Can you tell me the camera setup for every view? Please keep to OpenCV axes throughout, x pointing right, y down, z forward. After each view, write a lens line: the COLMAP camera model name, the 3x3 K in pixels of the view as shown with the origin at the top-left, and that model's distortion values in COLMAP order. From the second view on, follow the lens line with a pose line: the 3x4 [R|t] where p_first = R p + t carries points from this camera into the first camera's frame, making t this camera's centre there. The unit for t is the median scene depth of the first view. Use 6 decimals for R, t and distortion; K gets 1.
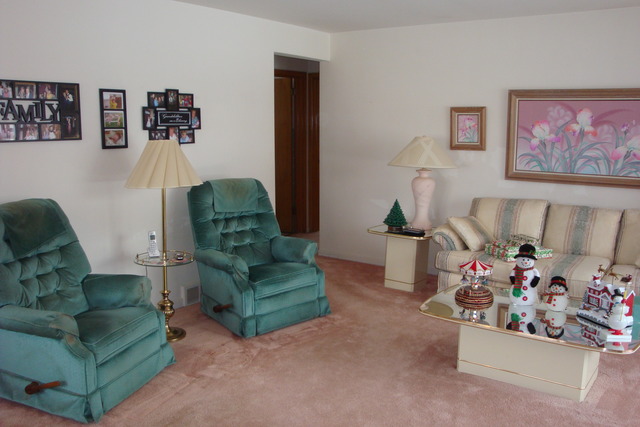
lens RADIAL K [[565.6, 0, 320.0], [0, 565.6, 213.5], [0, 0, 1]] dist [-0.164025, 0.141174]
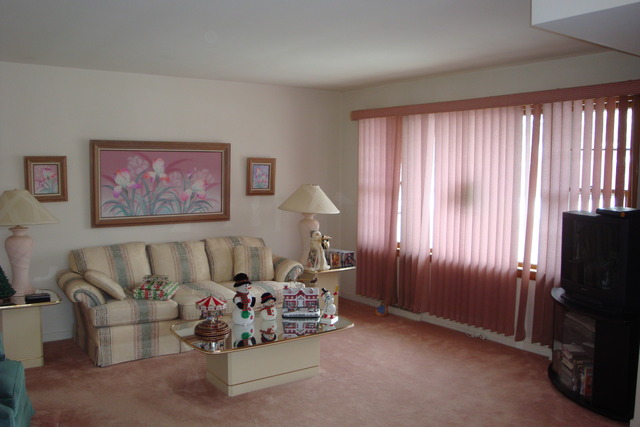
lens RADIAL K [[565.6, 0, 320.0], [0, 565.6, 213.5], [0, 0, 1]] dist [-0.164025, 0.141174]
pose [[0.329996, -0.077381, 0.940806, -0.502632], [0.149247, 0.988376, 0.028944, -0.058587], [-0.932110, 0.130861, 0.337709, 0.294230]]
